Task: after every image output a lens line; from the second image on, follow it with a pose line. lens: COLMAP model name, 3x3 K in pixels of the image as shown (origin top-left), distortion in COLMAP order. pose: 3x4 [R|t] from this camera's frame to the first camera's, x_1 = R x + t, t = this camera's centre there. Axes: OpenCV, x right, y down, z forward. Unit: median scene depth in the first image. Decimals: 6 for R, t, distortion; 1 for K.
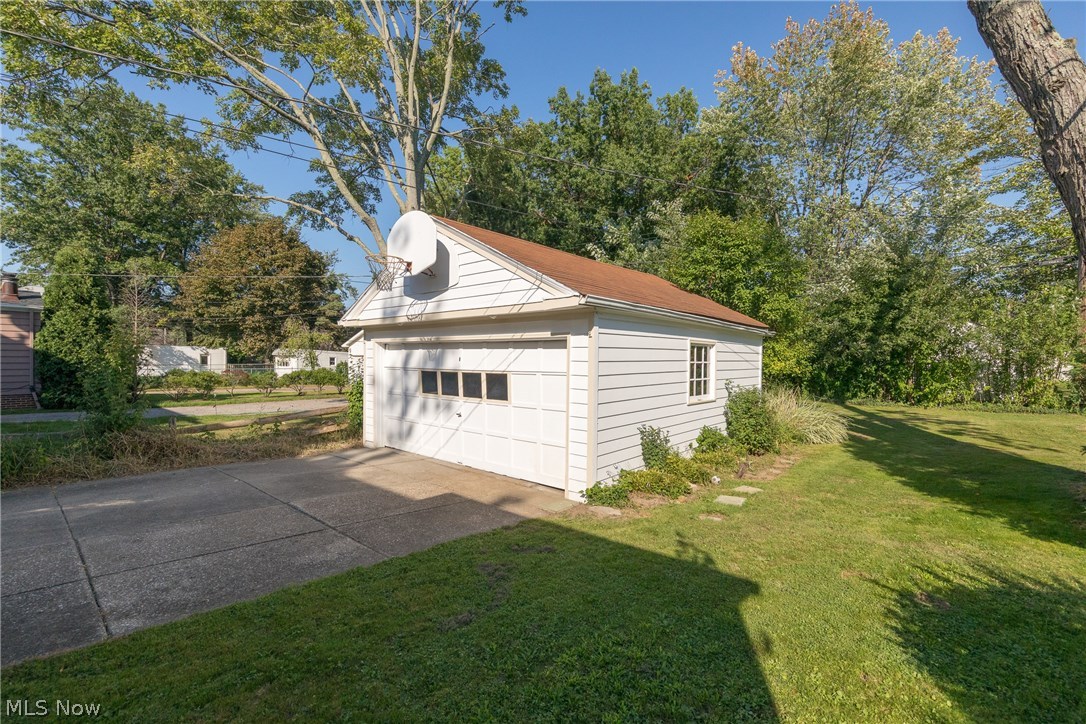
lens RADIAL K [[465.5, 0, 543.0], [0, 465.5, 362.0], [0, 0, 1]] dist [0.001332, 0.000088]
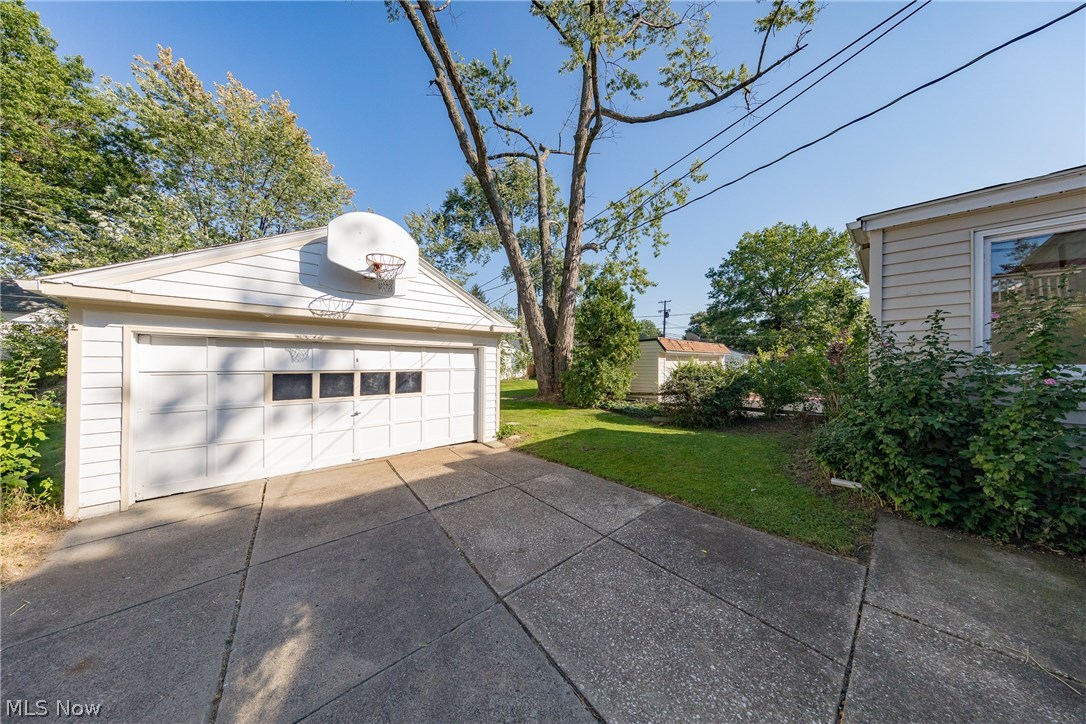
lens RADIAL K [[342.6, 0, 547.2], [0, 342.6, 362.6], [0, 0, 1]] dist [0.004860, -0.000082]
pose [[0.086951, -0.003148, 0.996208, -0.998340], [0.006891, 0.999973, 0.002559, 0.000929], [-0.996189, 0.006643, 0.086970, 0.566684]]
